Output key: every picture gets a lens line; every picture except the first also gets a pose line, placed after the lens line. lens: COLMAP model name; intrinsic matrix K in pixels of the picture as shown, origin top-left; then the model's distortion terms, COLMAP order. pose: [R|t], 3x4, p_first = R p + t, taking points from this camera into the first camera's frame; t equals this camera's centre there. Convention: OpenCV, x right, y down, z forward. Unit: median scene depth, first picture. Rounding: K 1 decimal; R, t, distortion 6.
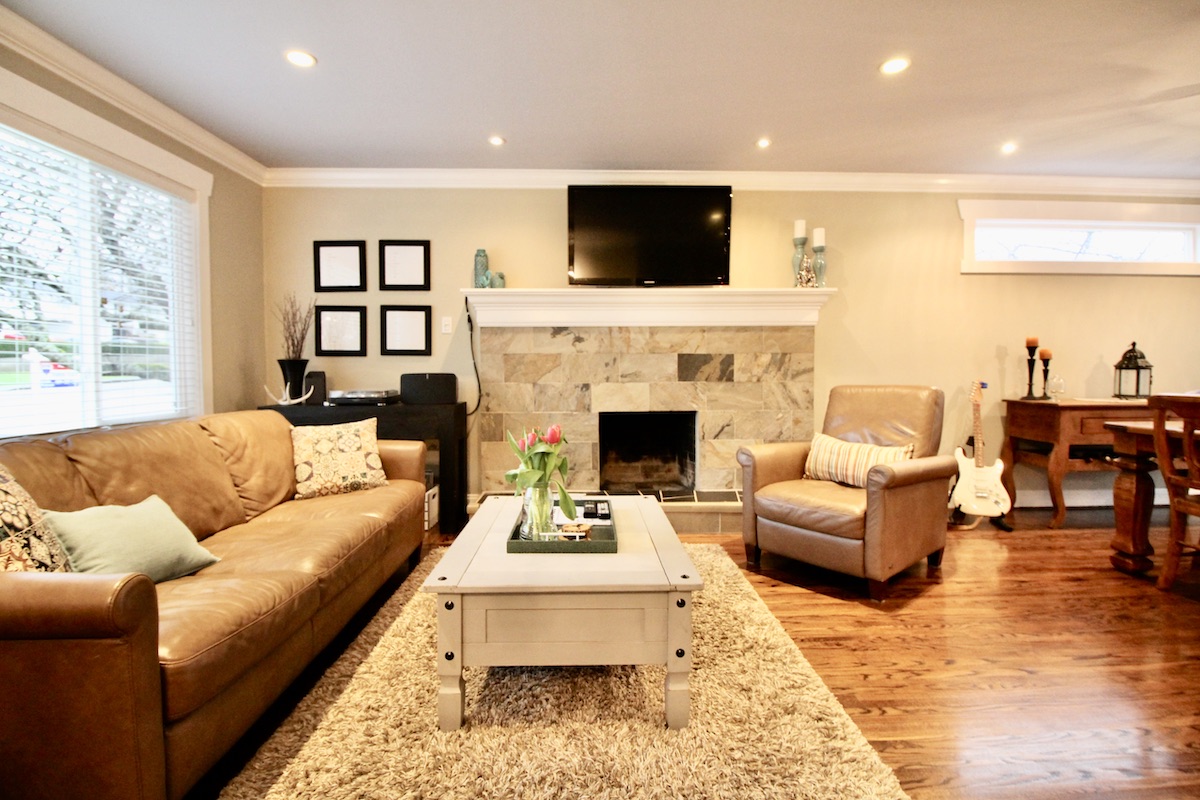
lens RADIAL K [[562.7, 0, 618.3], [0, 562.7, 383.4], [0, 0, 1]] dist [-0.006722, -0.006437]
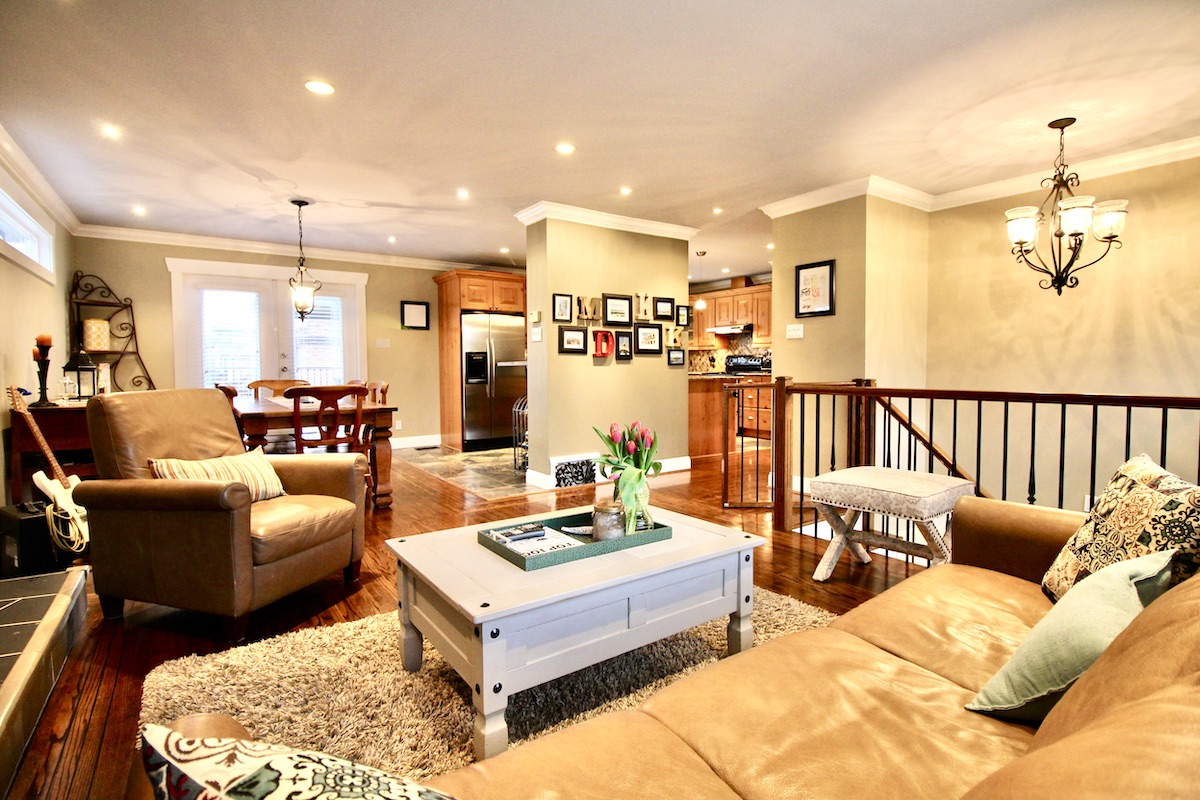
lens RADIAL K [[562.7, 0, 586.4], [0, 562.7, 399.2], [0, 0, 1]] dist [-0.006722, -0.006437]
pose [[-0.537287, -0.045300, 0.842182, -0.427201], [0.025953, 0.997196, 0.070195, -0.020458], [-0.843000, 0.059572, -0.534604, 0.719080]]
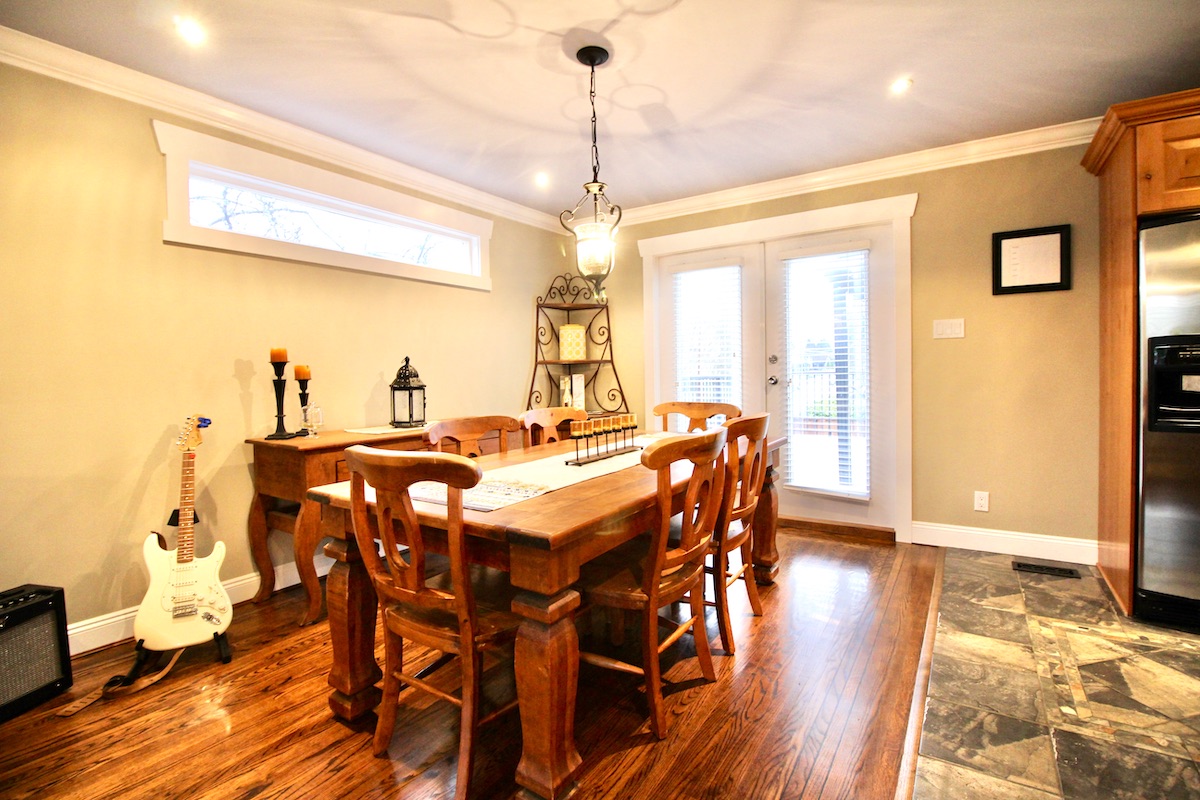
lens RADIAL K [[562.7, 0, 621.0], [0, 562.7, 386.0], [0, 0, 1]] dist [-0.006722, -0.006437]
pose [[0.556650, -0.027238, 0.830300, 0.386097], [0.038436, 0.999236, 0.007012, -0.023777], [-0.829857, 0.028010, 0.557272, 0.254000]]
